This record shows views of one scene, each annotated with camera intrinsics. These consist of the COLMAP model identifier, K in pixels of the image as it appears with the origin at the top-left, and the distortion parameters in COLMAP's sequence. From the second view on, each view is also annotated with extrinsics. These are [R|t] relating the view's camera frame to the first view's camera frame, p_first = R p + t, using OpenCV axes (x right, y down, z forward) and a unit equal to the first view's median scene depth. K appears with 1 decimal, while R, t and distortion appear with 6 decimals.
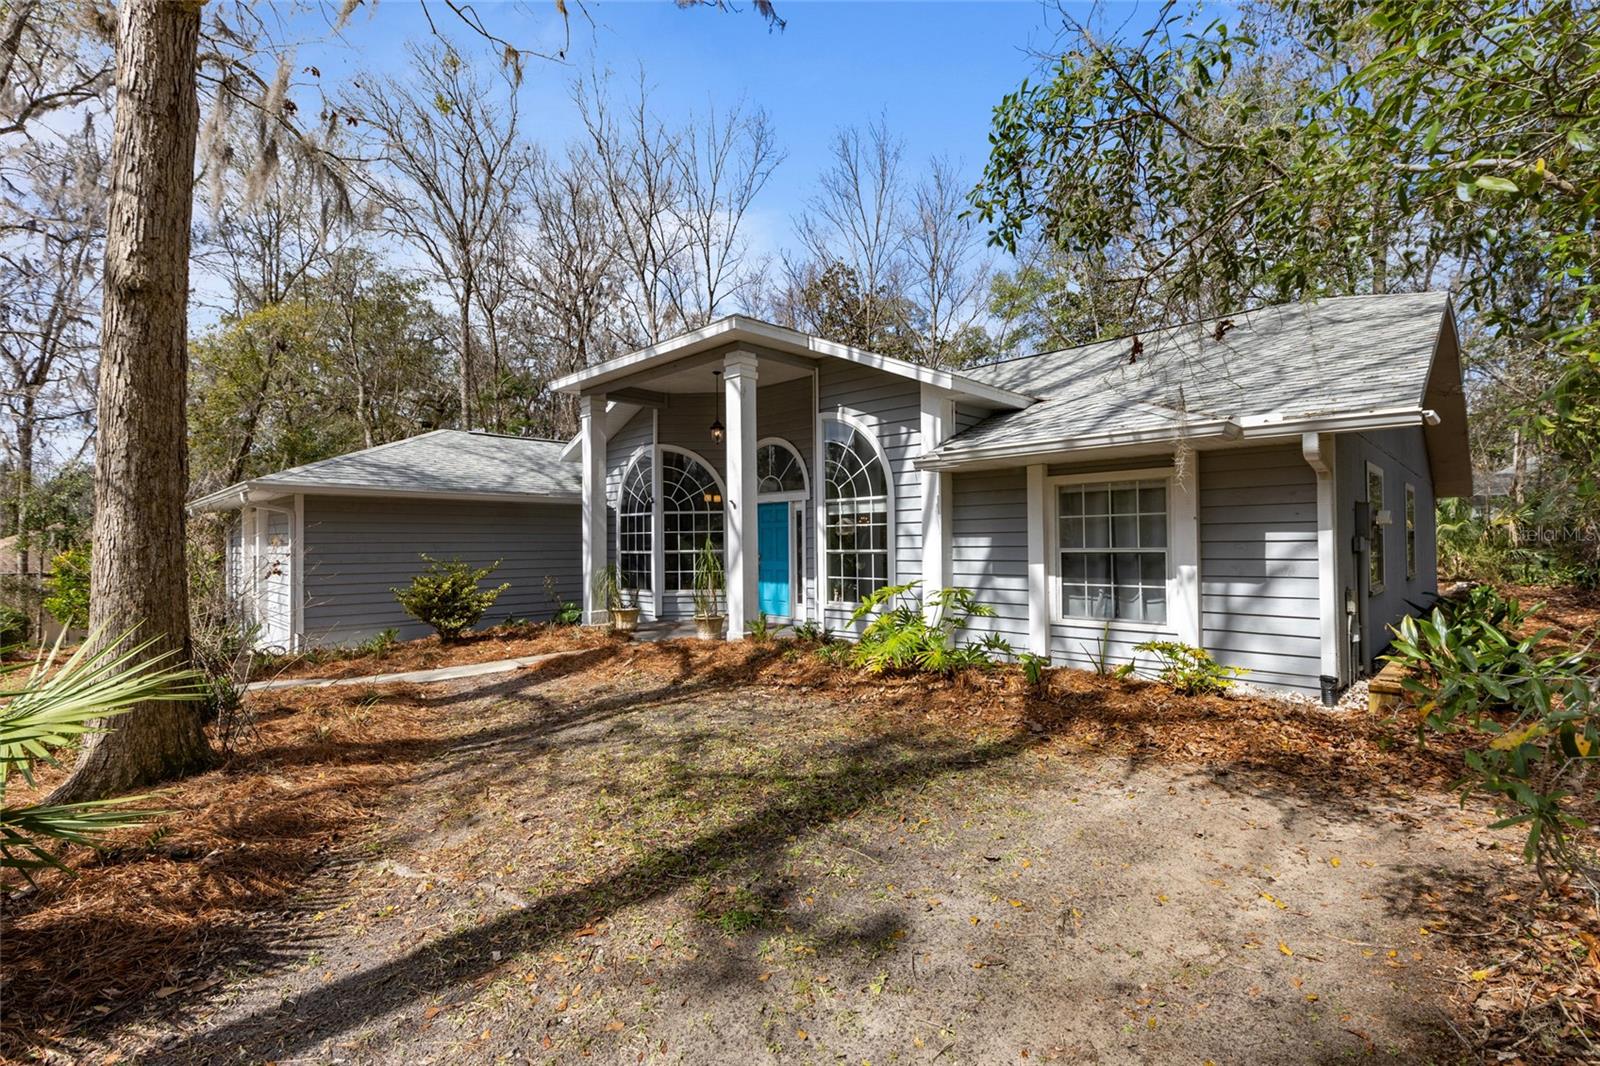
lens RADIAL K [[737.0, 0, 800.0], [0, 737.0, 533.0], [0, 0, 1]] dist [0.001448, 0.000109]
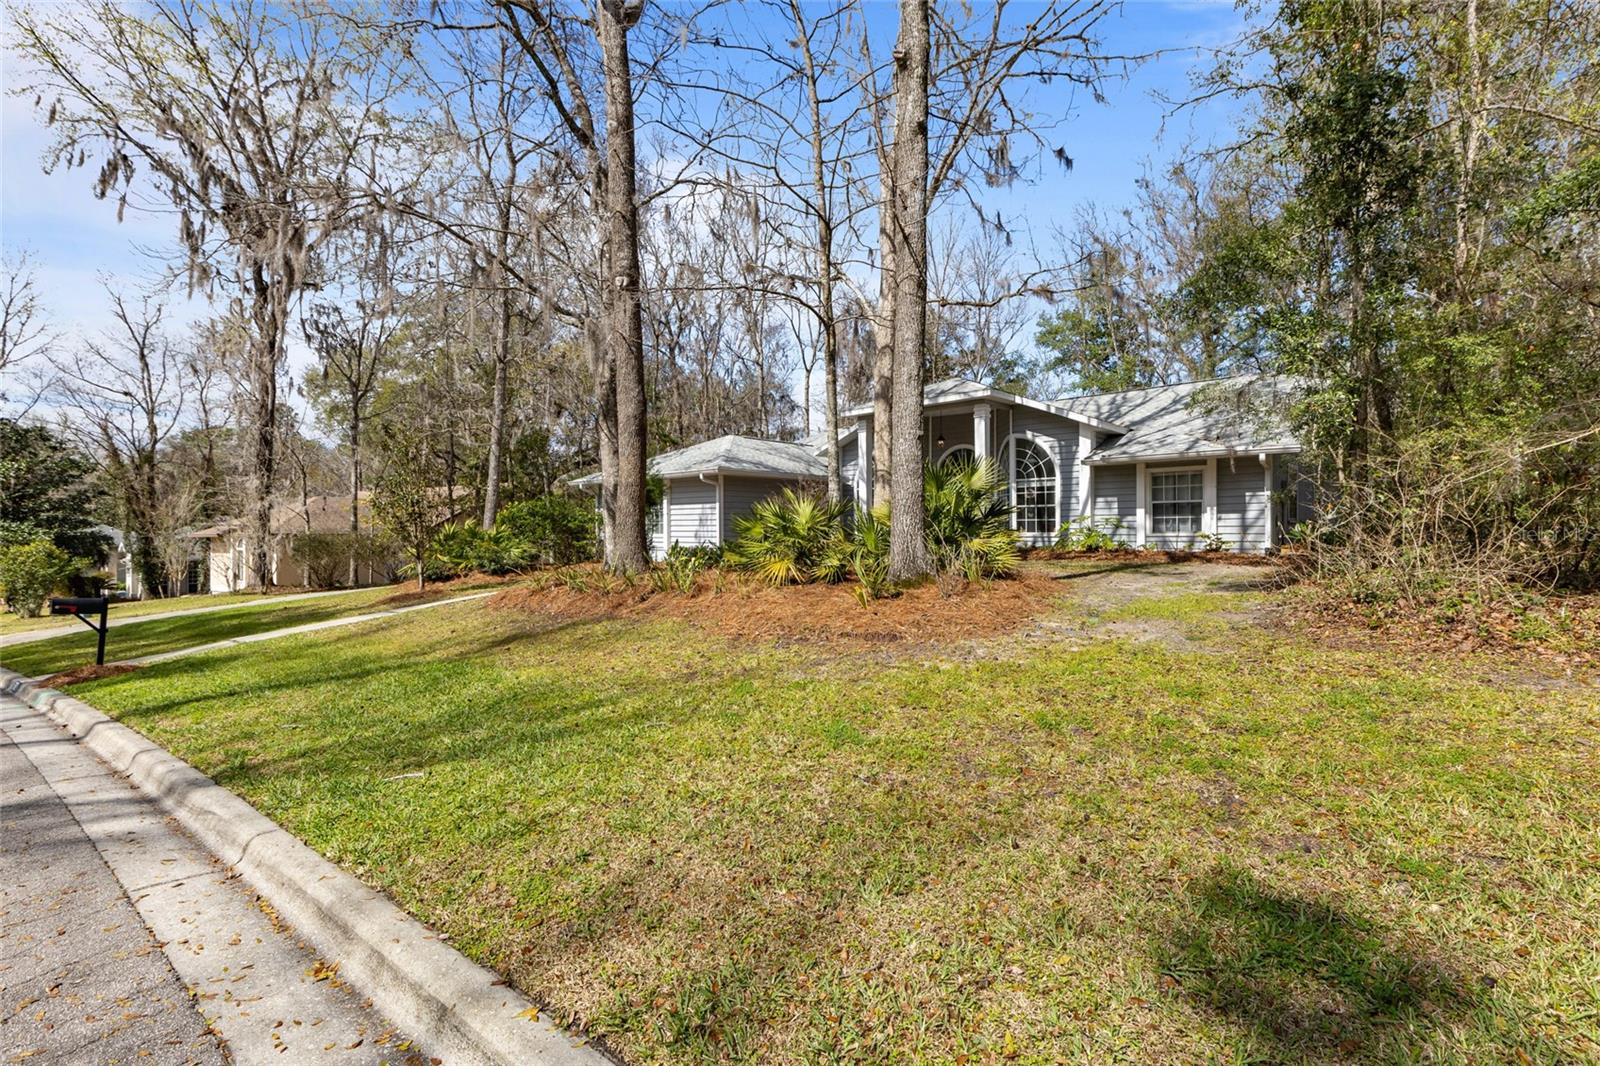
lens RADIAL K [[756.8, 0, 800.0], [0, 756.8, 533.0], [0, 0, 1]] dist [-0.001626, -0.000152]
pose [[0.998860, 0.006456, 0.047301, -0.718788], [-0.007130, 0.999875, 0.014095, 0.080961], [-0.047204, -0.014416, 0.998781, -1.079204]]
